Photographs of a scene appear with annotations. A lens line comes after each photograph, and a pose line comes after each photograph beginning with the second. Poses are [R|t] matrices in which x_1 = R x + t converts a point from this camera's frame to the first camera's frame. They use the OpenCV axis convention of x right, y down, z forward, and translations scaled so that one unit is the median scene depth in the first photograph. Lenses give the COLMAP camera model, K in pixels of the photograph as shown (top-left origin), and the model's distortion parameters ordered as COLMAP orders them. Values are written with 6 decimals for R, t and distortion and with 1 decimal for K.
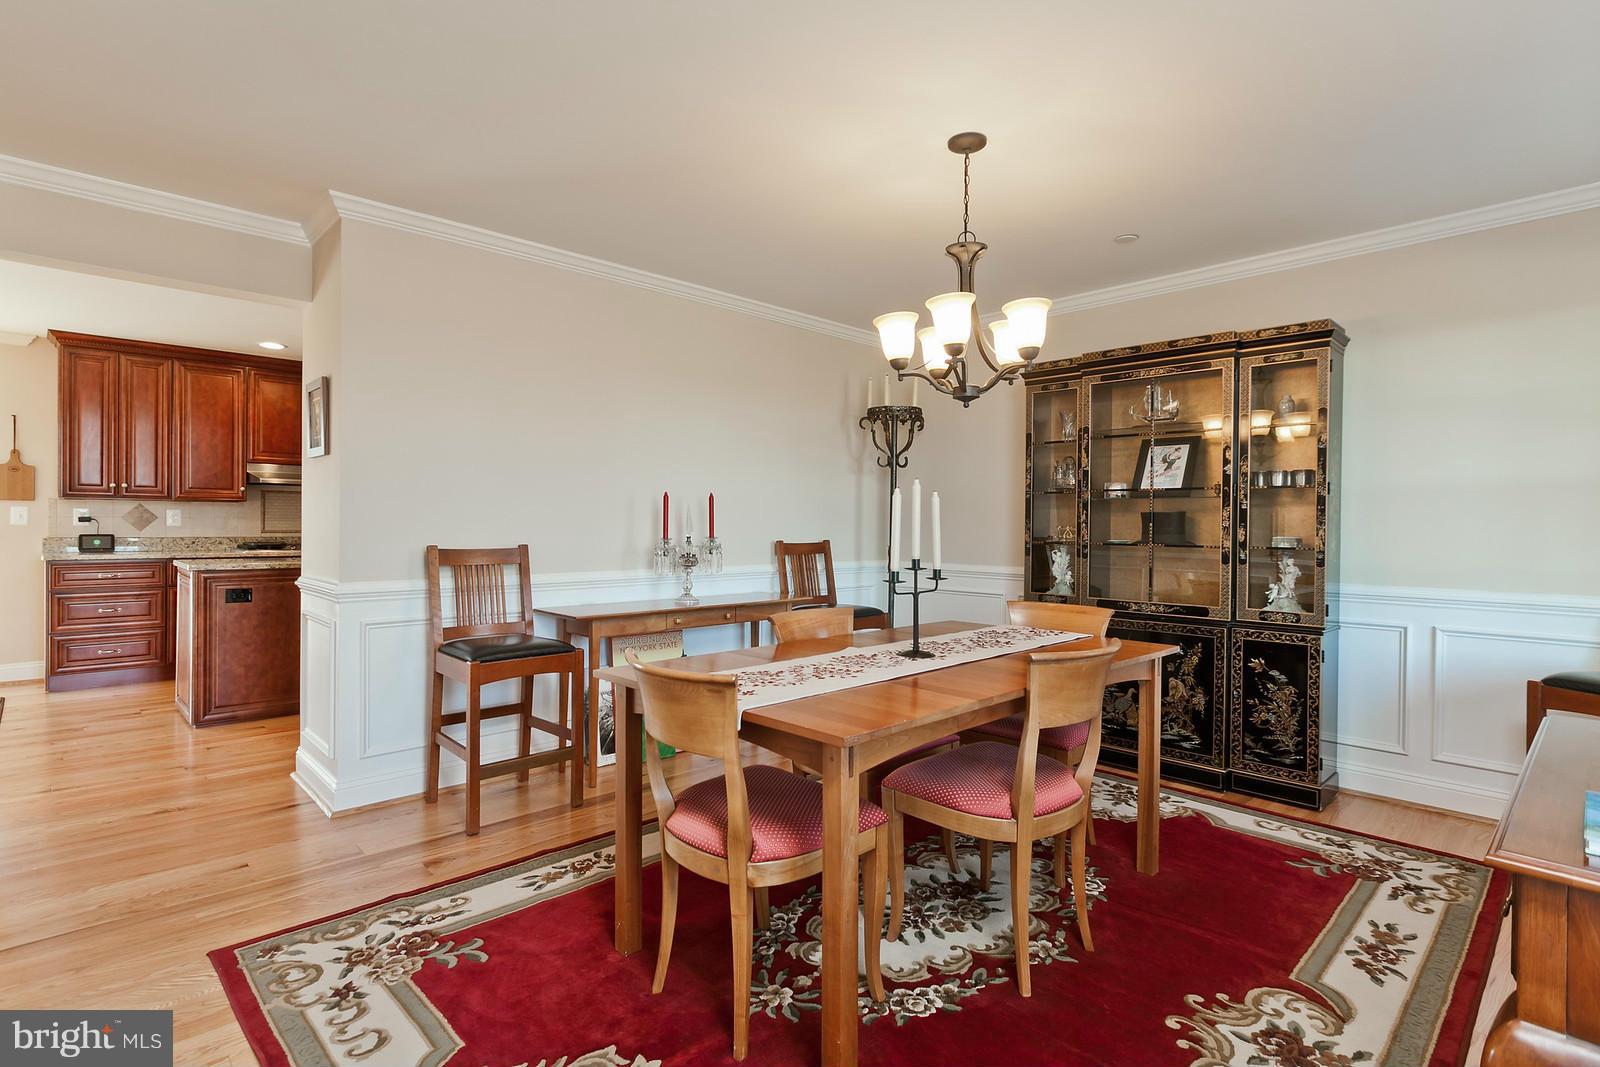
lens RADIAL K [[783.4, 0, 797.2], [0, 783.4, 522.8], [0, 0, 1]] dist [0.001121, 0.000012]
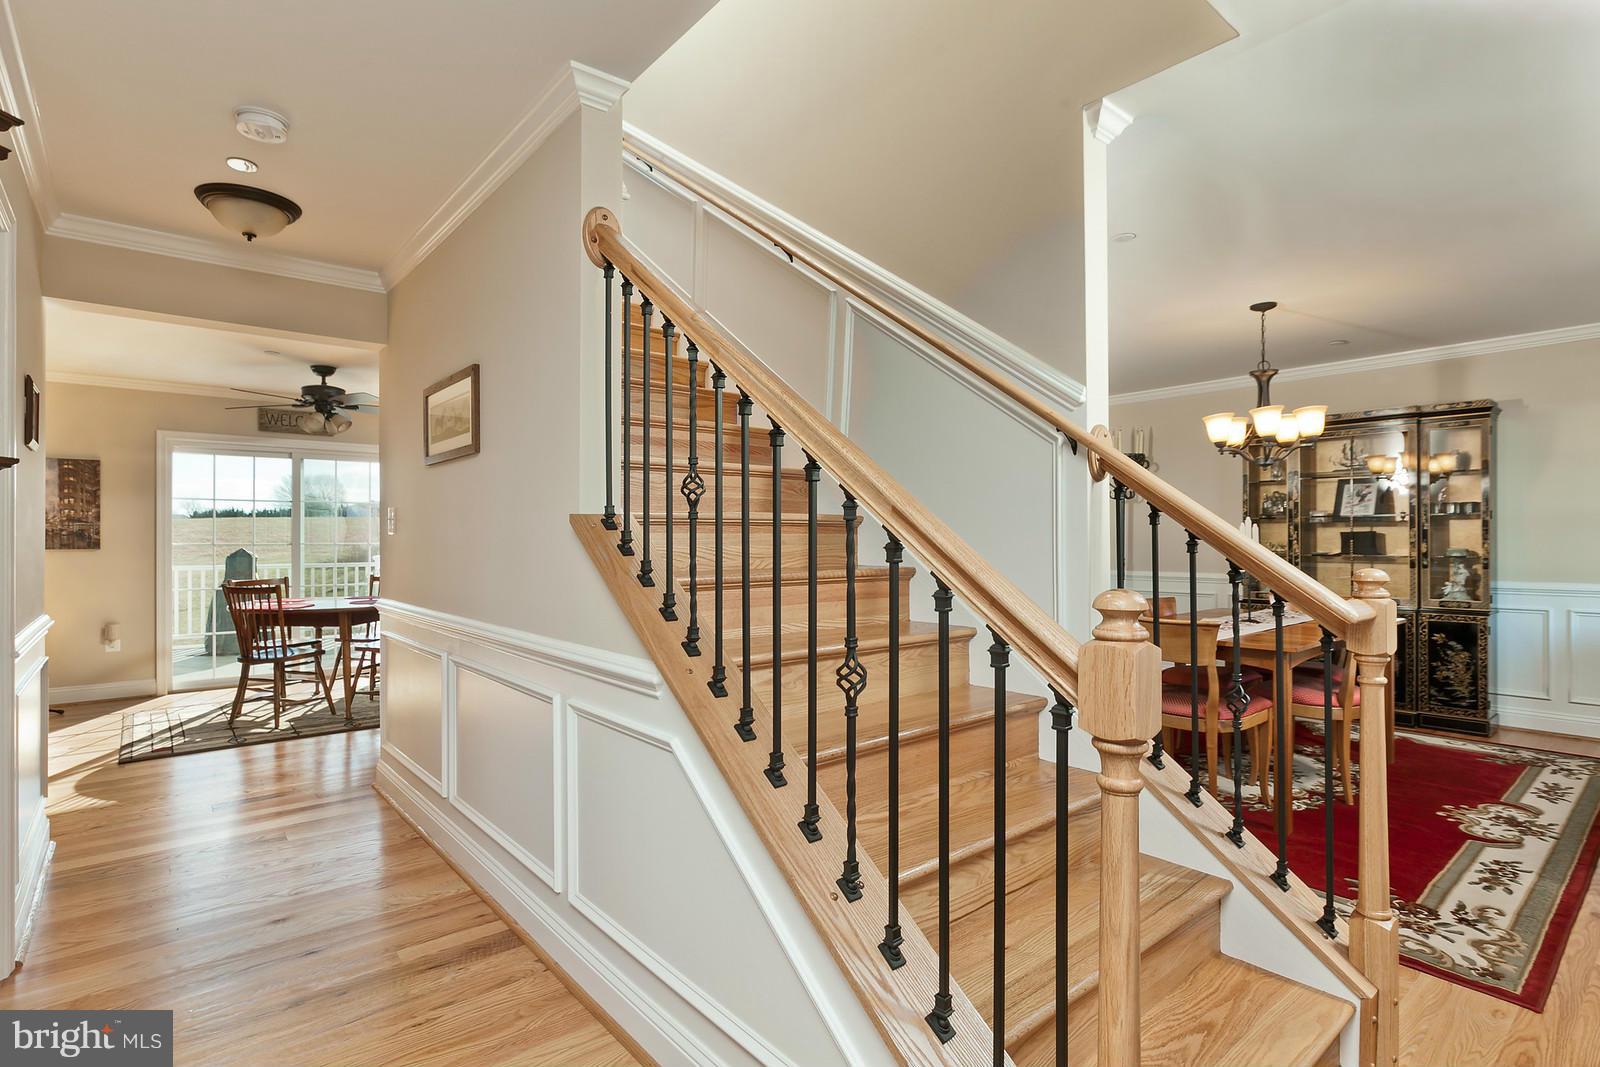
lens RADIAL K [[784.7, 0, 800.0], [0, 784.7, 533.5], [0, 0, 1]] dist [-0.001617, -0.000443]
pose [[0.997976, -0.011851, -0.062481, -0.501474], [0.011326, 0.999898, -0.008756, -0.011492], [0.062578, 0.008030, 0.998008, -0.520871]]
